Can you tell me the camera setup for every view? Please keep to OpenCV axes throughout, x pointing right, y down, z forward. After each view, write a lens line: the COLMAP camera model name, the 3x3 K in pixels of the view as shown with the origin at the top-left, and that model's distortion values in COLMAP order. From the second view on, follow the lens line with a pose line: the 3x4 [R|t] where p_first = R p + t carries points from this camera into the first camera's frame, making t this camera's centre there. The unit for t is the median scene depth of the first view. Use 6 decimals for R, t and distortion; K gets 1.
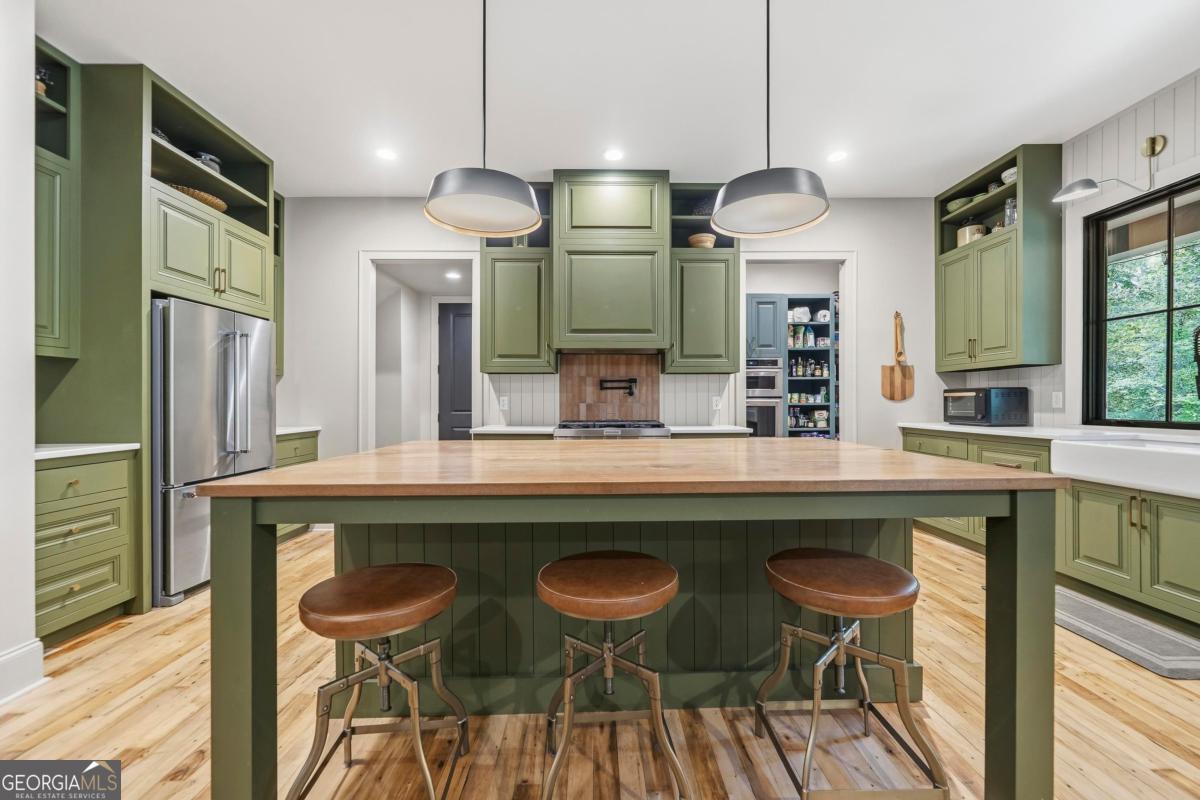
lens RADIAL K [[467.7, 0, 604.2], [0, 467.7, 405.1], [0, 0, 1]] dist [0.001164, 0.000112]
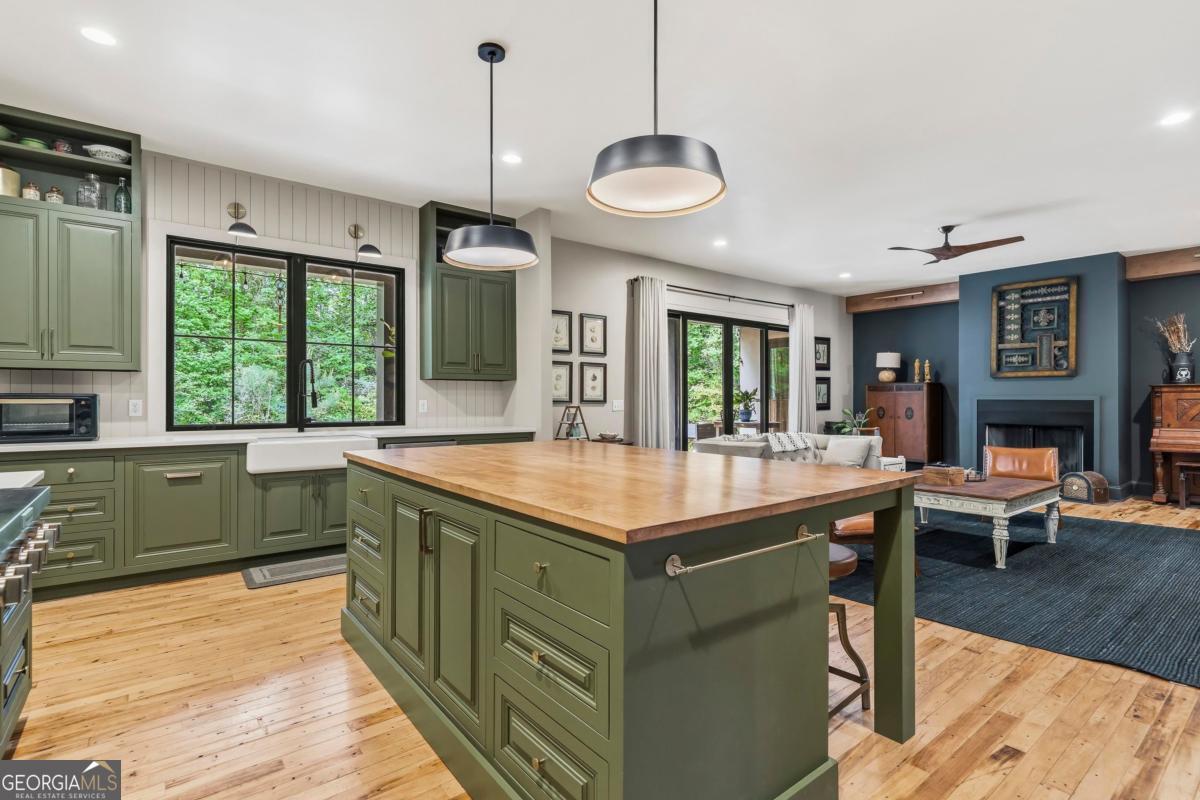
lens RADIAL K [[565.3, 0, 600.3], [0, 565.3, 397.0], [0, 0, 1]] dist [0.000003, 0.001308]
pose [[-0.600424, 0.004455, 0.799669, -0.466001], [0.006396, 0.999979, -0.000769, -0.022906], [-0.799656, 0.004653, -0.600440, 0.773497]]
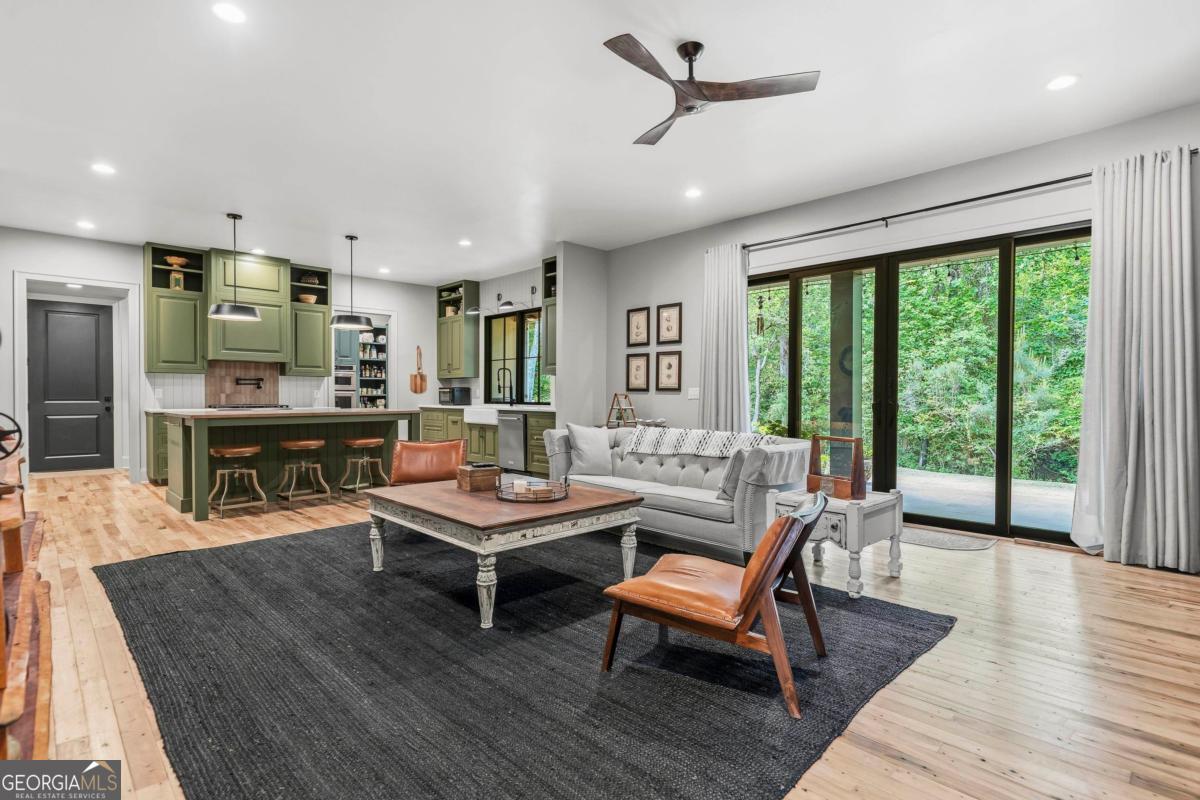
lens RADIAL K [[565.3, 0, 599.3], [0, 565.3, 404.0], [0, 0, 1]] dist [0.000003, 0.001308]
pose [[0.712822, -0.007997, 0.701300, -0.460726], [0.001459, 0.999950, 0.009919, 0.012952], [-0.701344, -0.006047, 0.712798, -1.157491]]
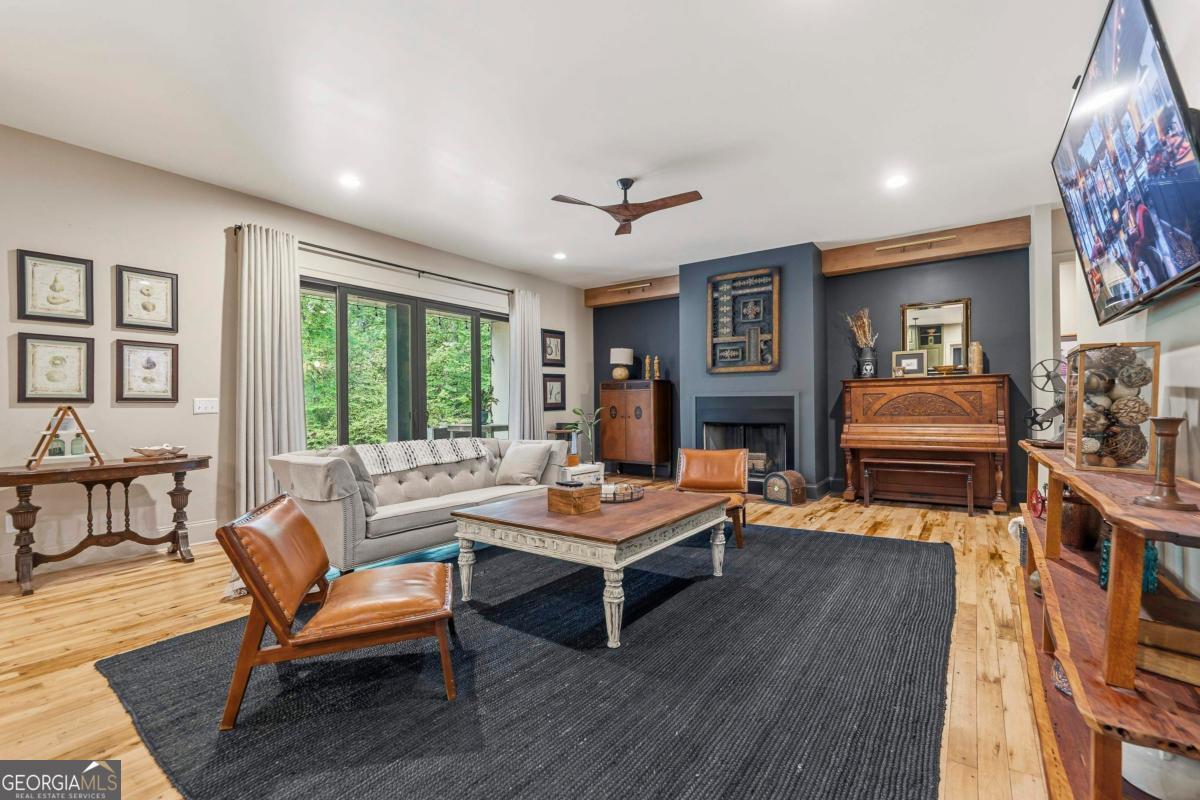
lens RADIAL K [[509.0, 0, 595.7], [0, 509.0, 403.4], [0, 0, 1]] dist [-0.001207, 0.000156]
pose [[-0.796976, 0.008595, 0.603950, -0.428259], [0.013654, 0.999900, 0.003788, 0.002700], [-0.603857, 0.011265, -0.797013, 0.096239]]
